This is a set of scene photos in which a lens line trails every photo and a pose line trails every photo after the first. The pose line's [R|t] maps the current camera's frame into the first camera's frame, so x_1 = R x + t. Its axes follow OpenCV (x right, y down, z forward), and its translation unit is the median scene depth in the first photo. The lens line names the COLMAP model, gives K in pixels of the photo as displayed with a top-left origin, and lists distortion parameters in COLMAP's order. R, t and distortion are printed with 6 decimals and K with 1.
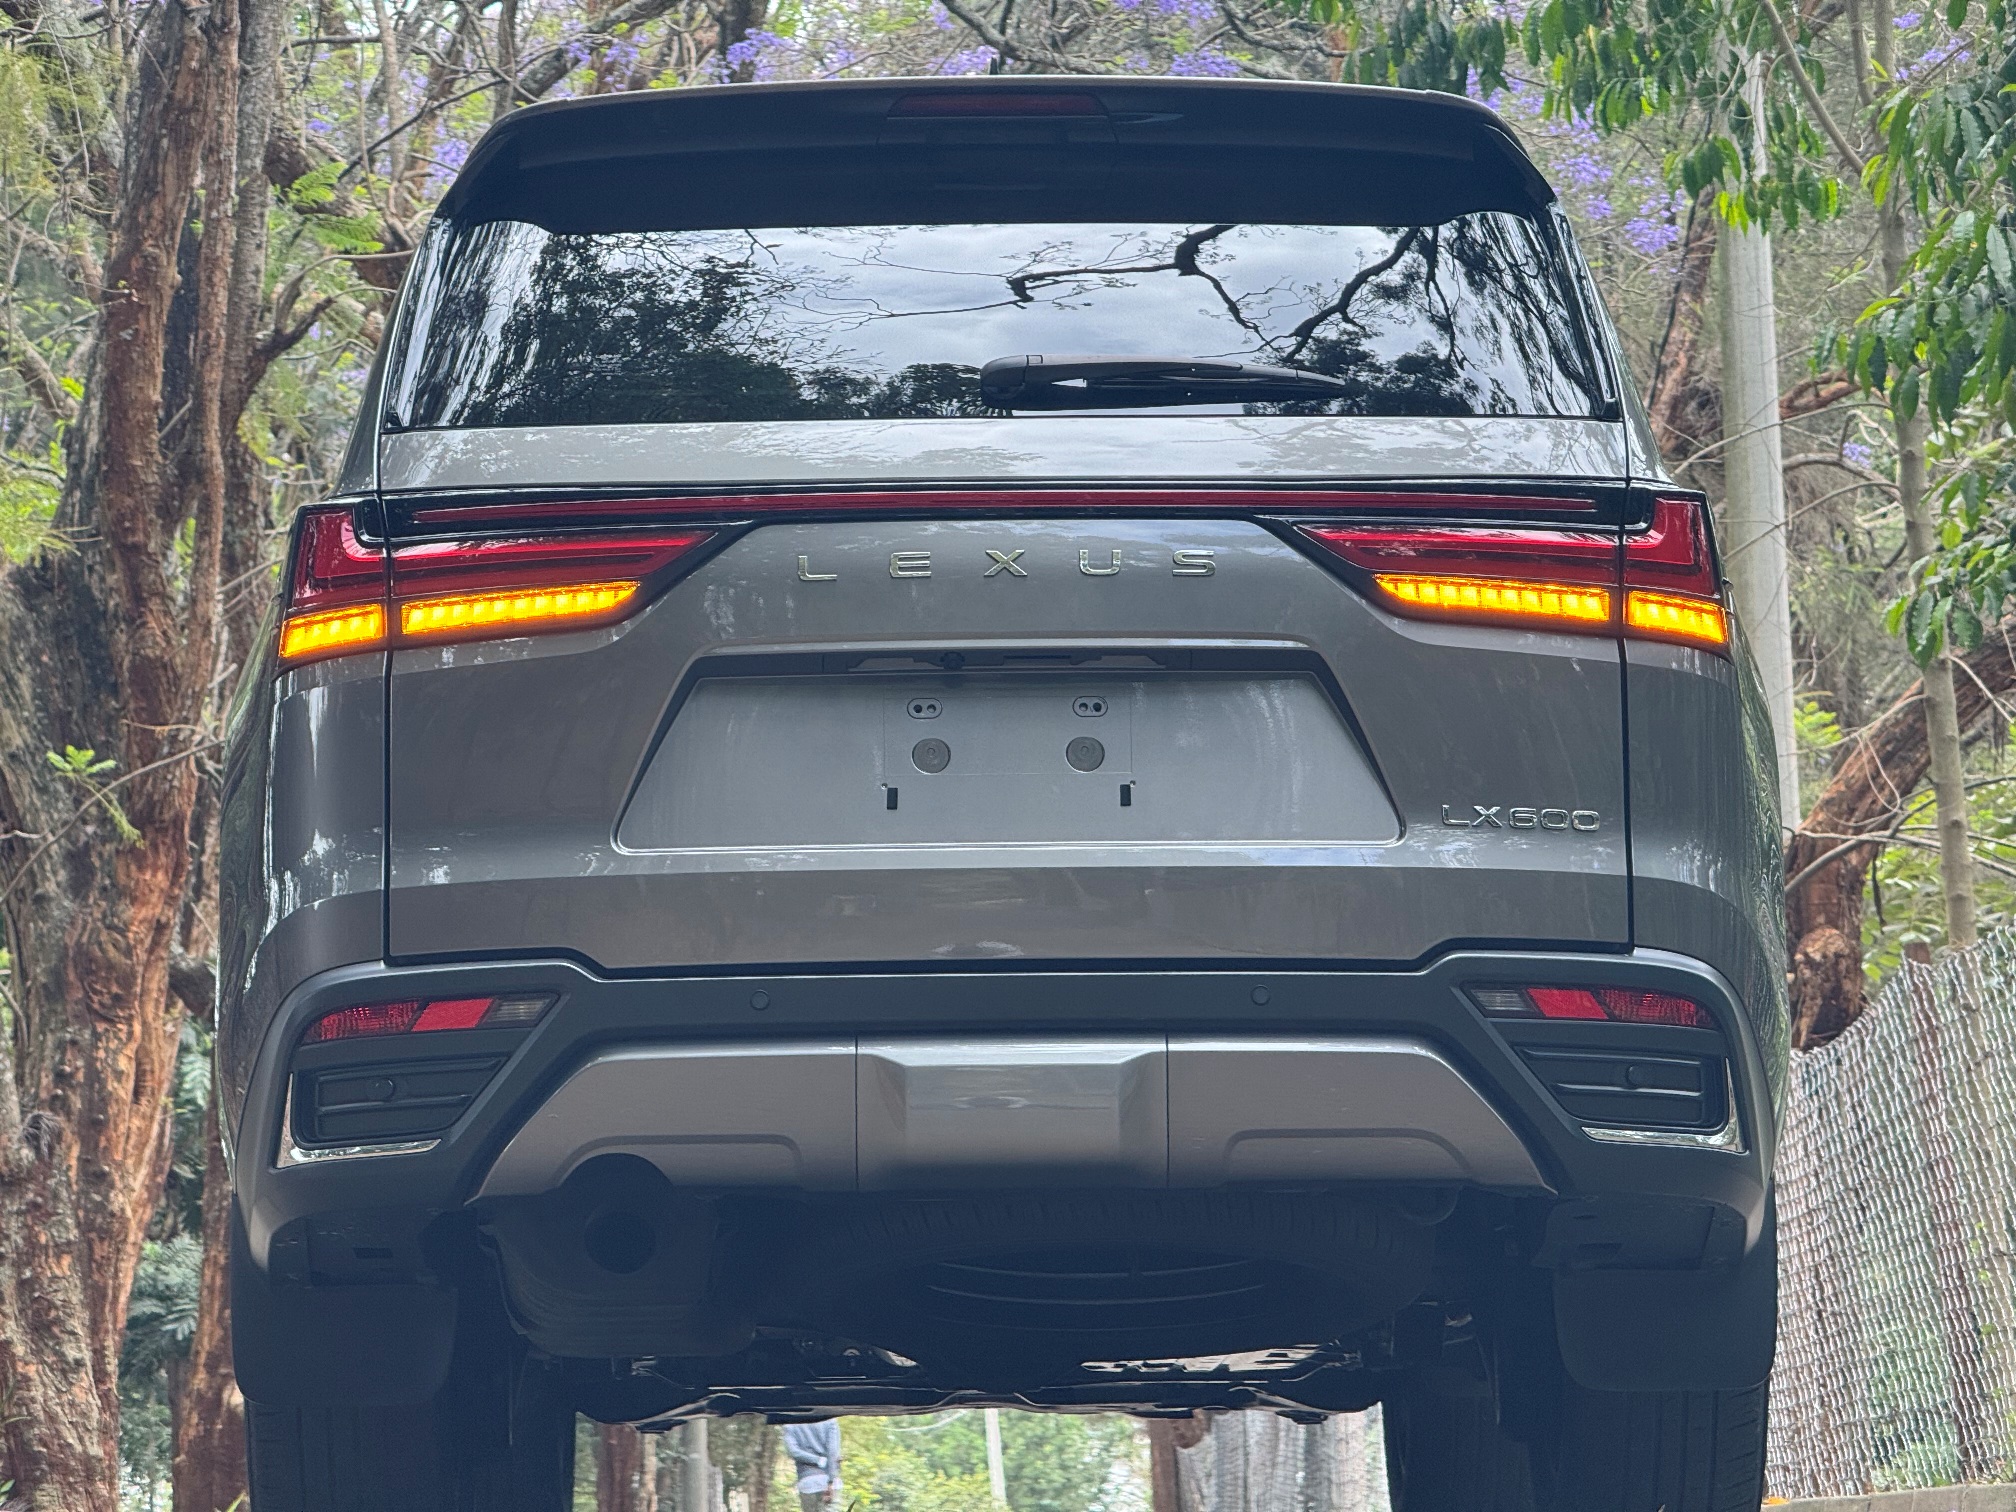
lens RADIAL K [[7042.4, 0, 1008.0], [0, 7042.4, 756.0], [0, 0, 1]] dist [0.159755, 5.043487]
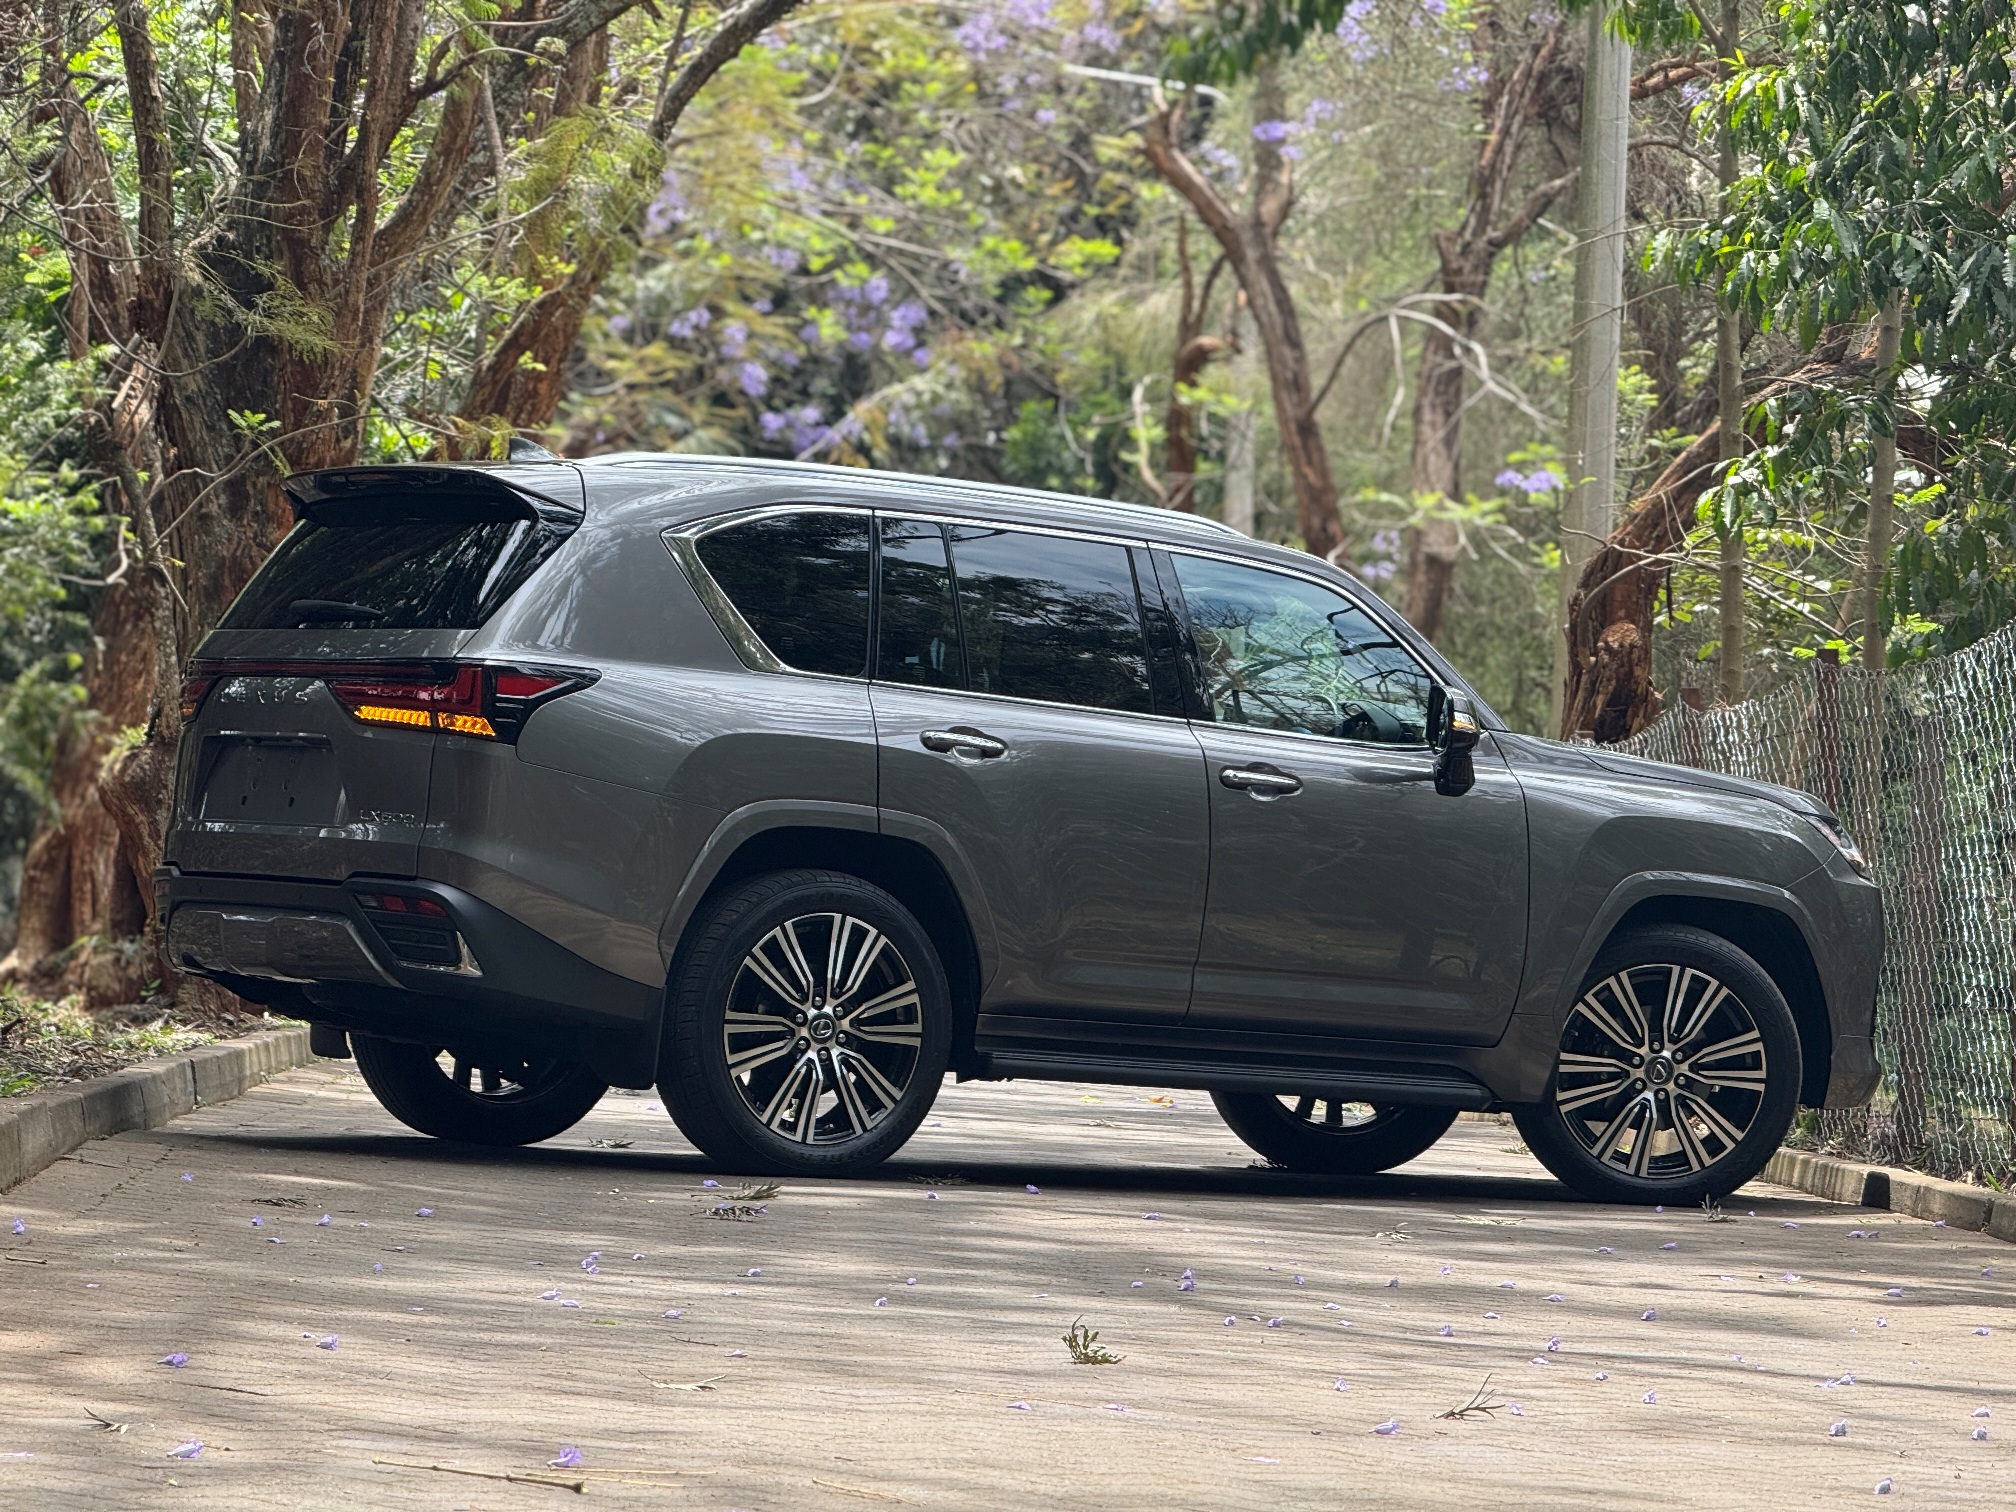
lens RADIAL K [[6981.5, 0, 1008.0], [0, 6981.5, 756.0], [0, 0, 1]] dist [0.511665, -0.241907]
pose [[0.996288, 0.080364, 0.030838, -0.030402], [-0.082803, 0.992648, 0.088283, -0.059113], [-0.023517, -0.090509, 0.995618, -0.241691]]
